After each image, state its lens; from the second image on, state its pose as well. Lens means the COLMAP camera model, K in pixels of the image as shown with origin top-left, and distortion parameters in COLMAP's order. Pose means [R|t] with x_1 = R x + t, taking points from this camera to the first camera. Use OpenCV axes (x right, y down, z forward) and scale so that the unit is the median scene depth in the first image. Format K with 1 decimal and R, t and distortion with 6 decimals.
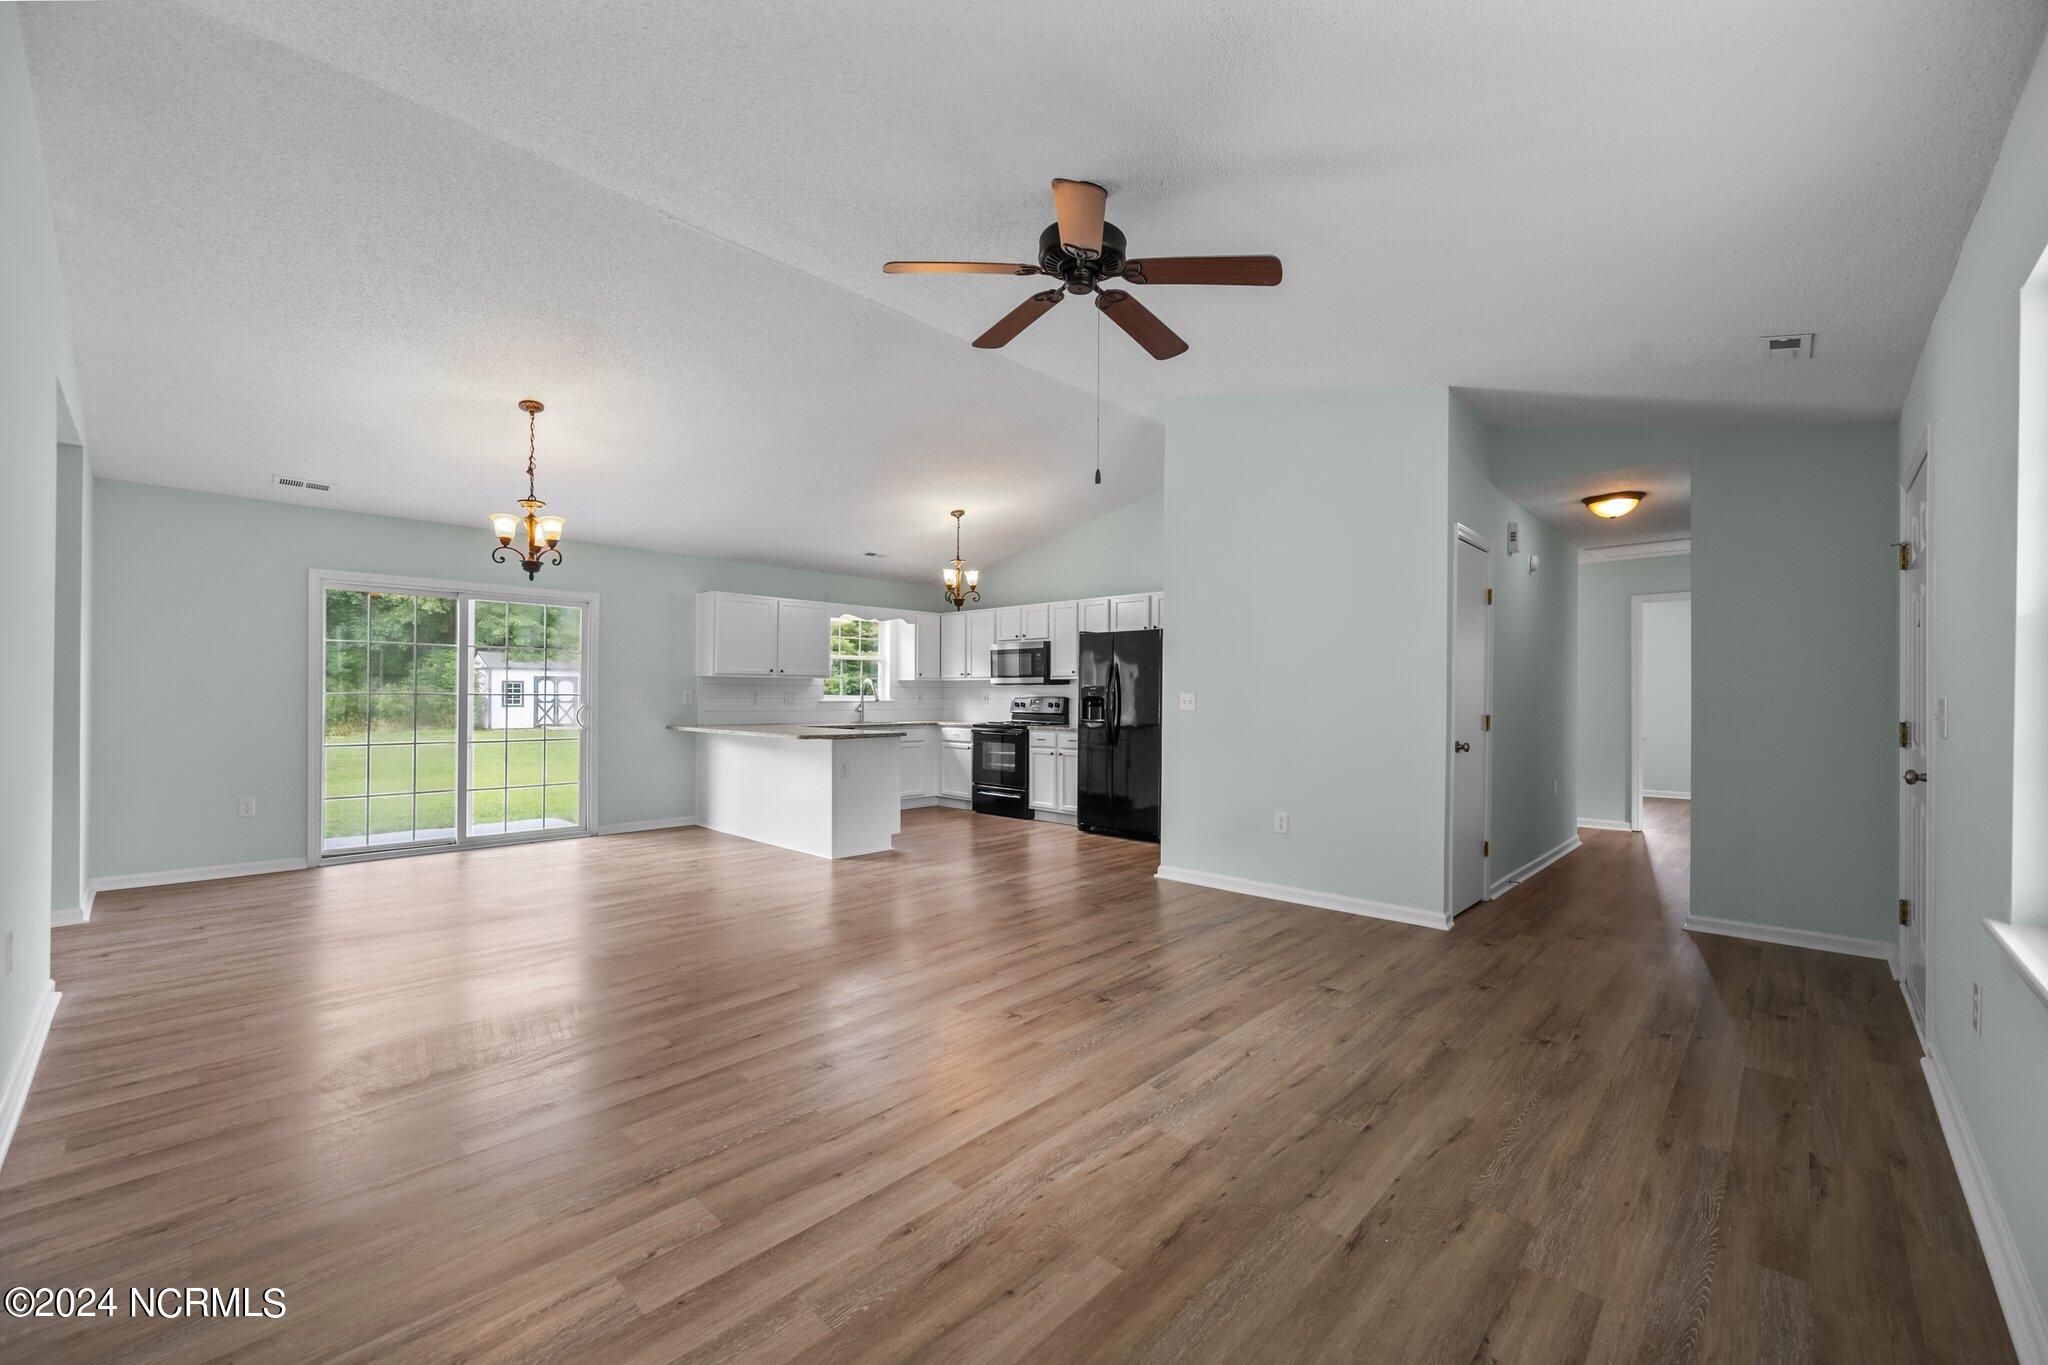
lens RADIAL K [[809.5, 0, 1026.2], [0, 809.5, 697.4], [0, 0, 1]] dist [-0.000121, 0.000227]
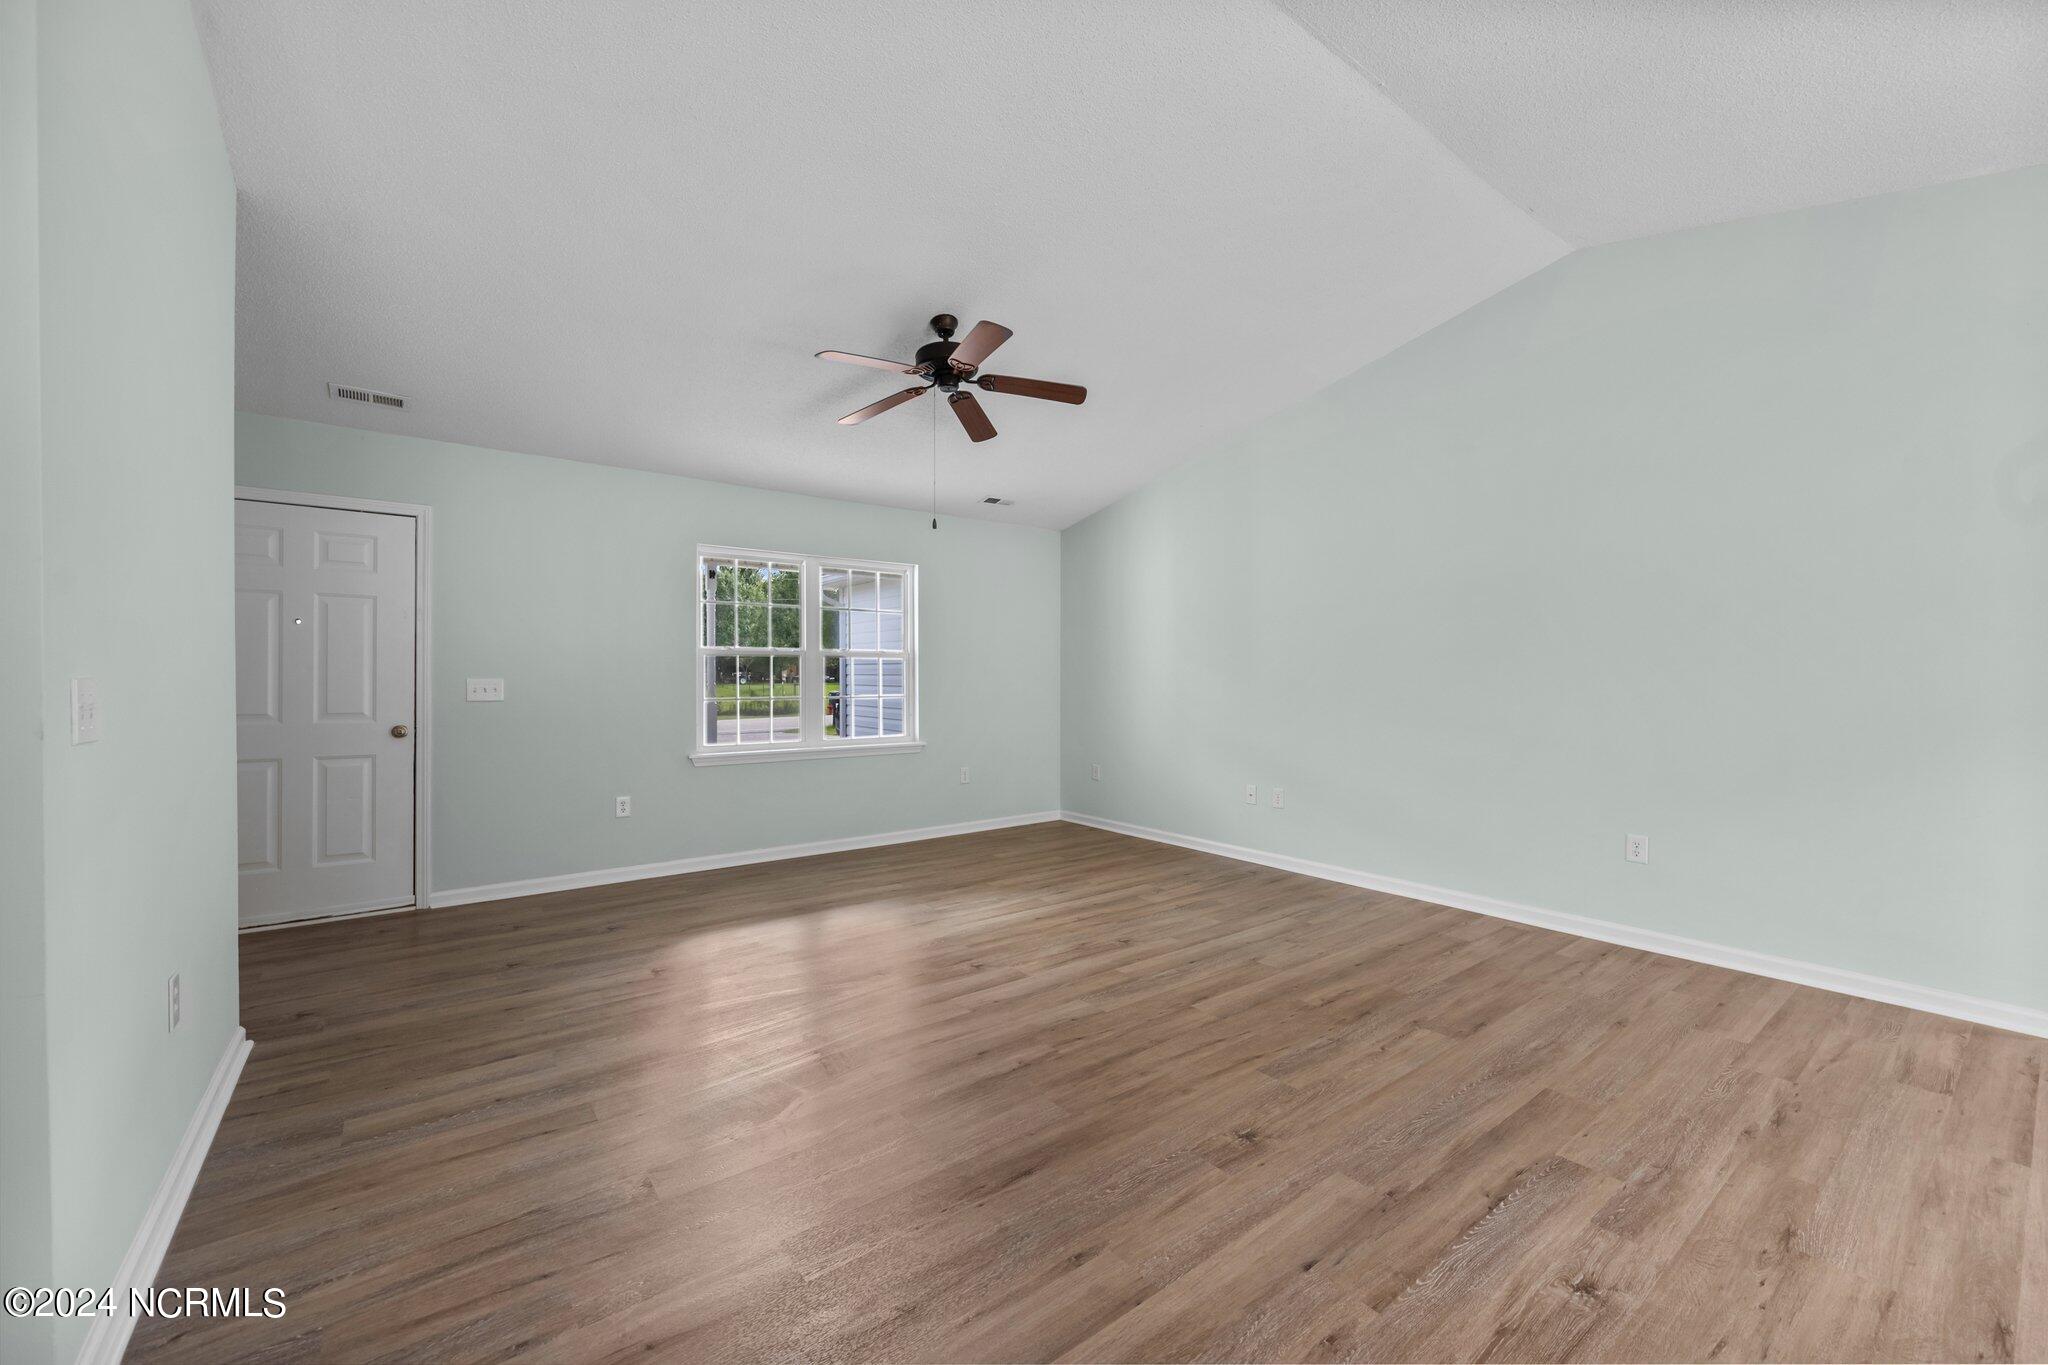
lens RADIAL K [[809.5, 0, 1031.1], [0, 809.5, 674.8], [0, 0, 1]] dist [-0.000121, 0.000227]
pose [[-0.988397, -0.004597, 0.151826, -0.385008], [-0.004394, 0.999989, 0.001669, -0.022574], [-0.151832, 0.000982, -0.988406, 3.133544]]
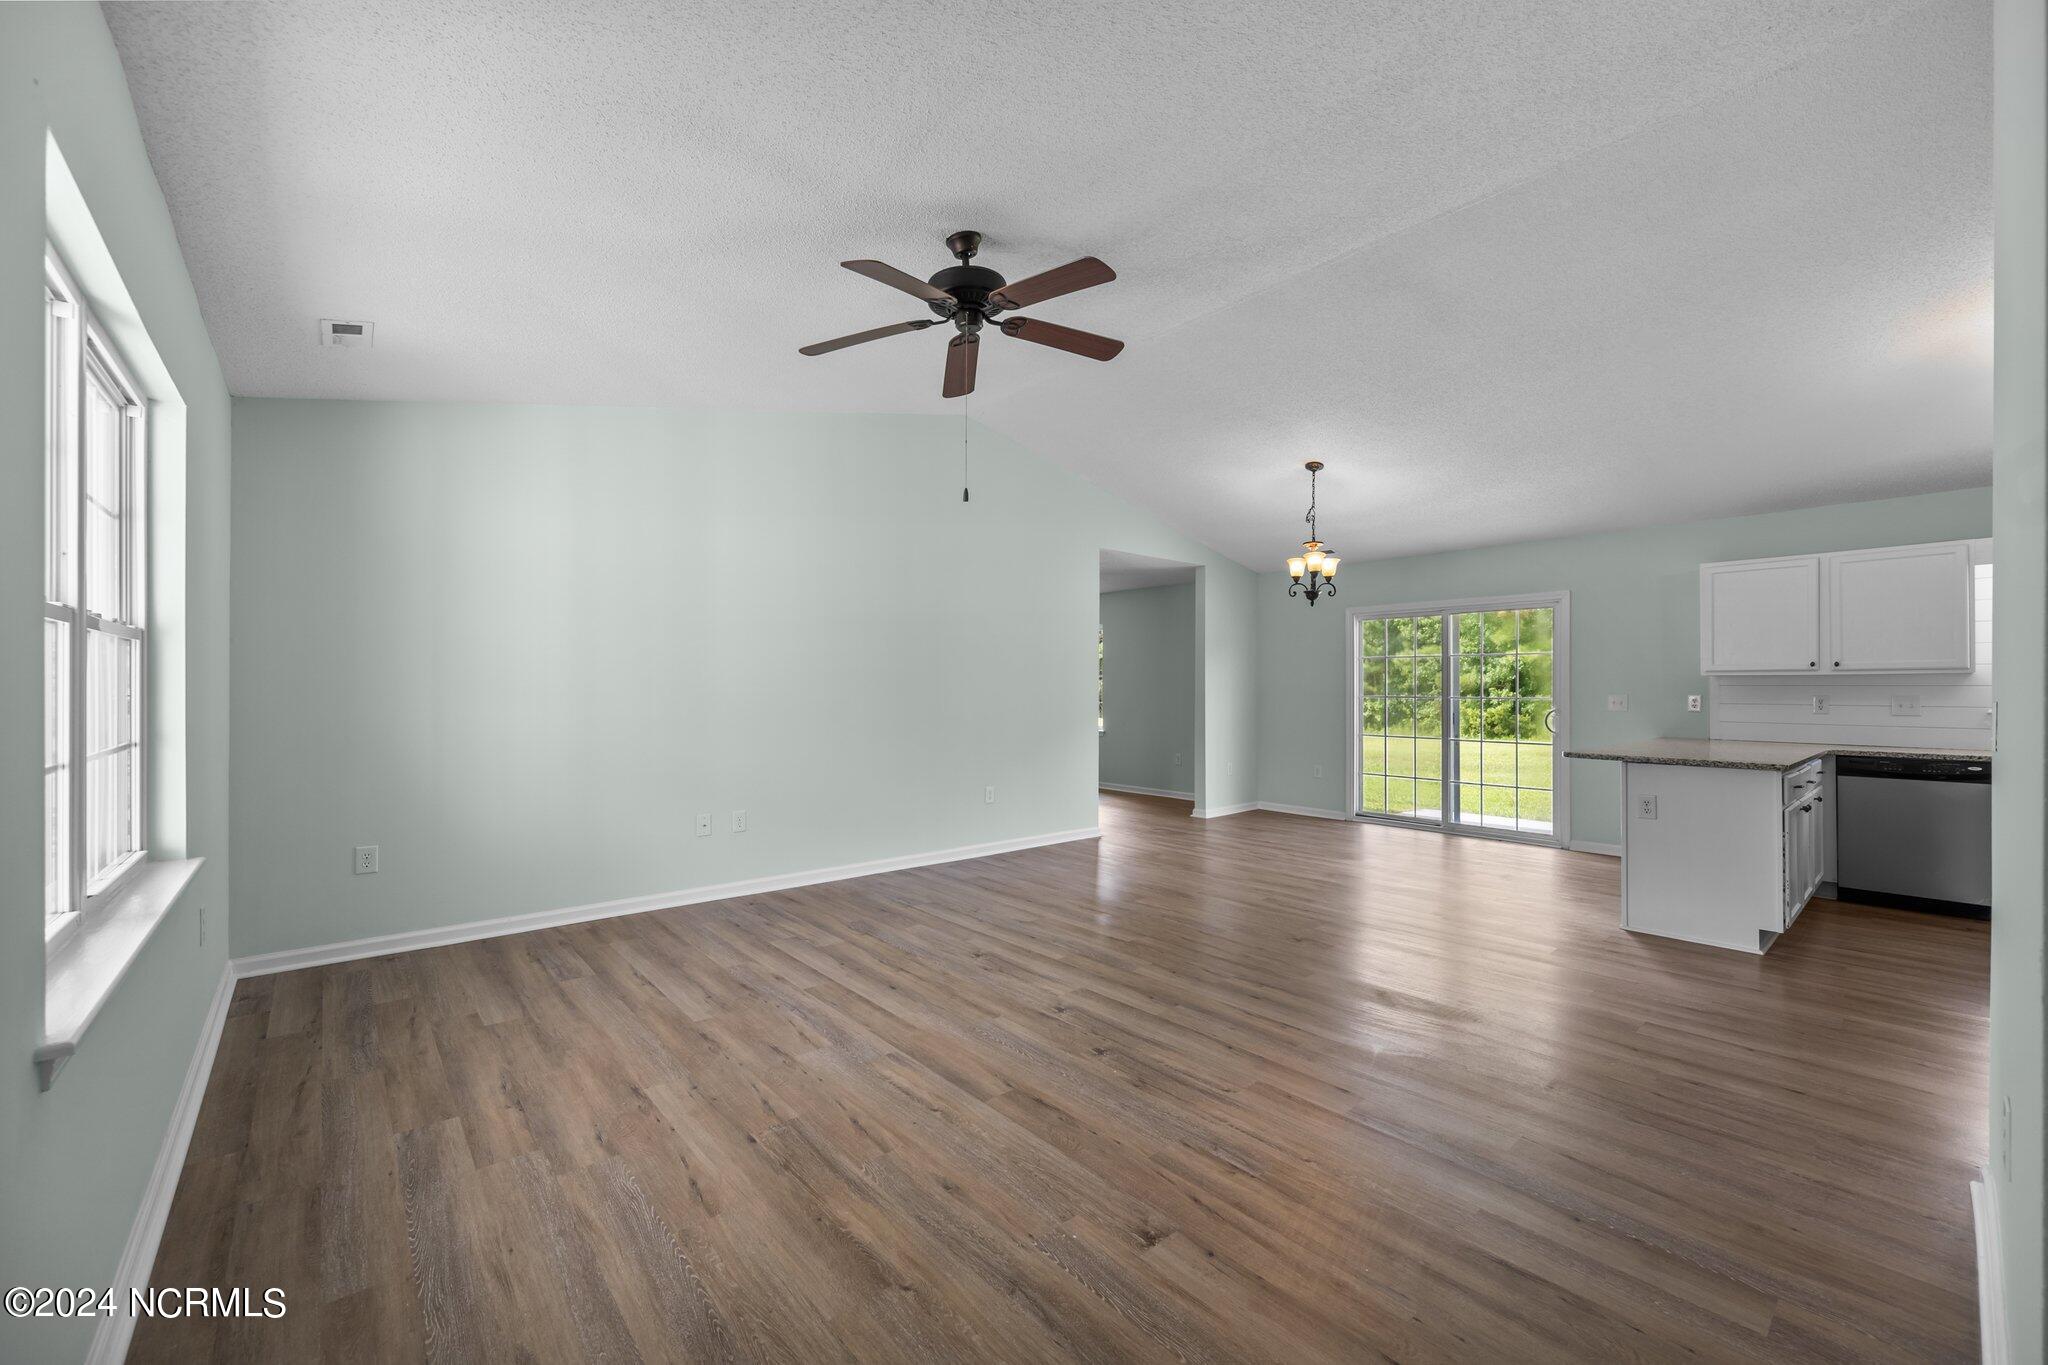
lens RADIAL K [[809.5, 0, 1034.5], [0, 809.5, 689.1], [0, 0, 1]] dist [-0.000121, 0.000227]
pose [[-0.087828, -0.006397, -0.996115, 1.517333], [-0.007330, 0.999956, -0.005776, -0.013654], [0.996109, 0.006794, -0.087871, 1.572172]]
